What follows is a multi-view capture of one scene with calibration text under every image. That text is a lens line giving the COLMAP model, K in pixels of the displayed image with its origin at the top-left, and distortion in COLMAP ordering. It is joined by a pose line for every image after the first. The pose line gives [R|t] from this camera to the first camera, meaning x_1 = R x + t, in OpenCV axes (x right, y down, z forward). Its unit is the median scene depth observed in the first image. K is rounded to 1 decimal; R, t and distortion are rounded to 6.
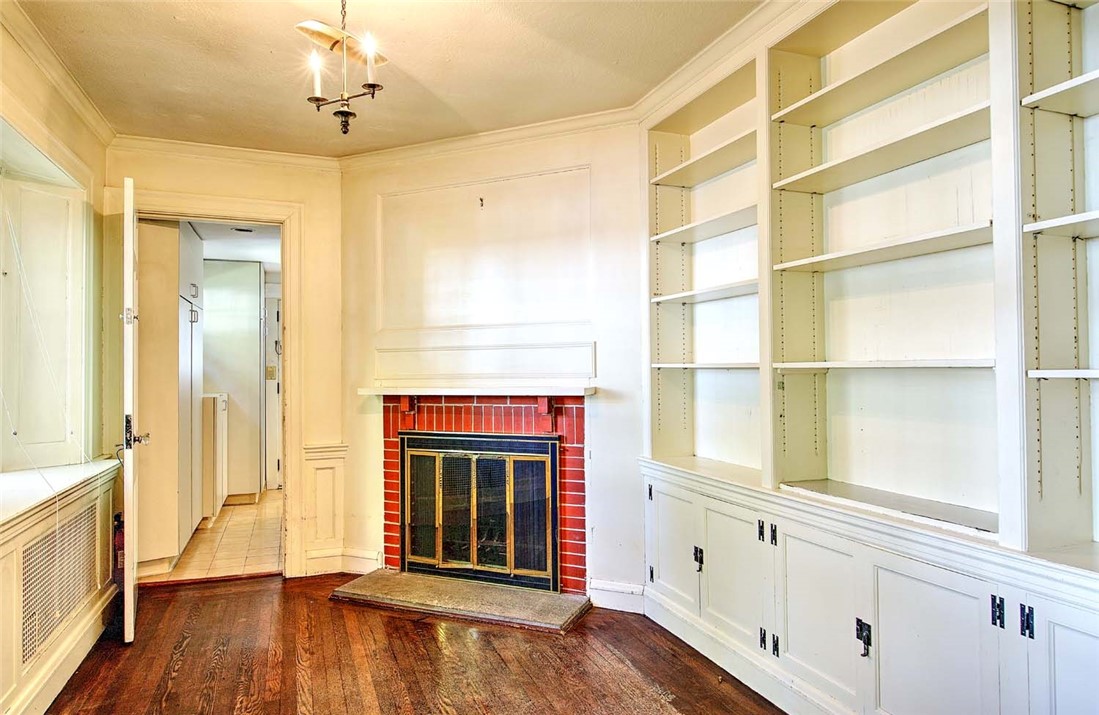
lens RADIAL K [[674.1, 0, 549.9], [0, 674.1, 357.5], [0, 0, 1]] dist [0.001854, 0.000058]
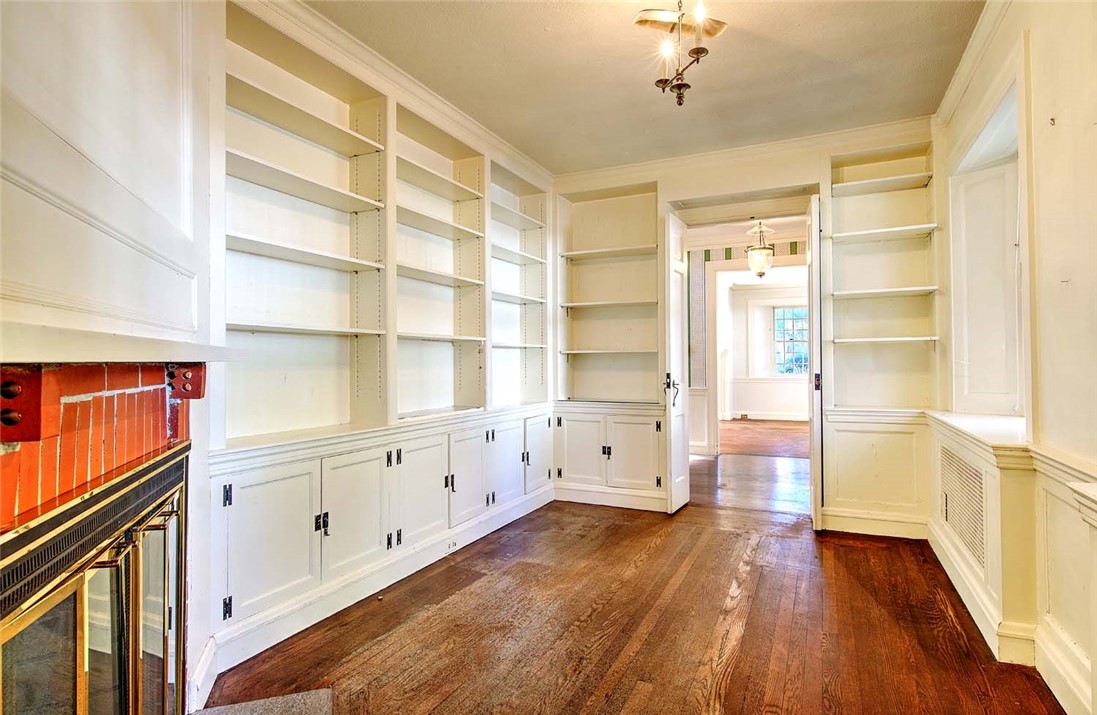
lens RADIAL K [[571.4, 0, 548.5], [0, 571.4, 356.4], [0, 0, 1]] dist [0.001552, -0.000264]
pose [[-0.683860, 0.027033, 0.729112, -0.655926], [0.009762, 0.999563, -0.027905, 0.085157], [-0.729548, -0.011966, -0.683825, 1.415577]]
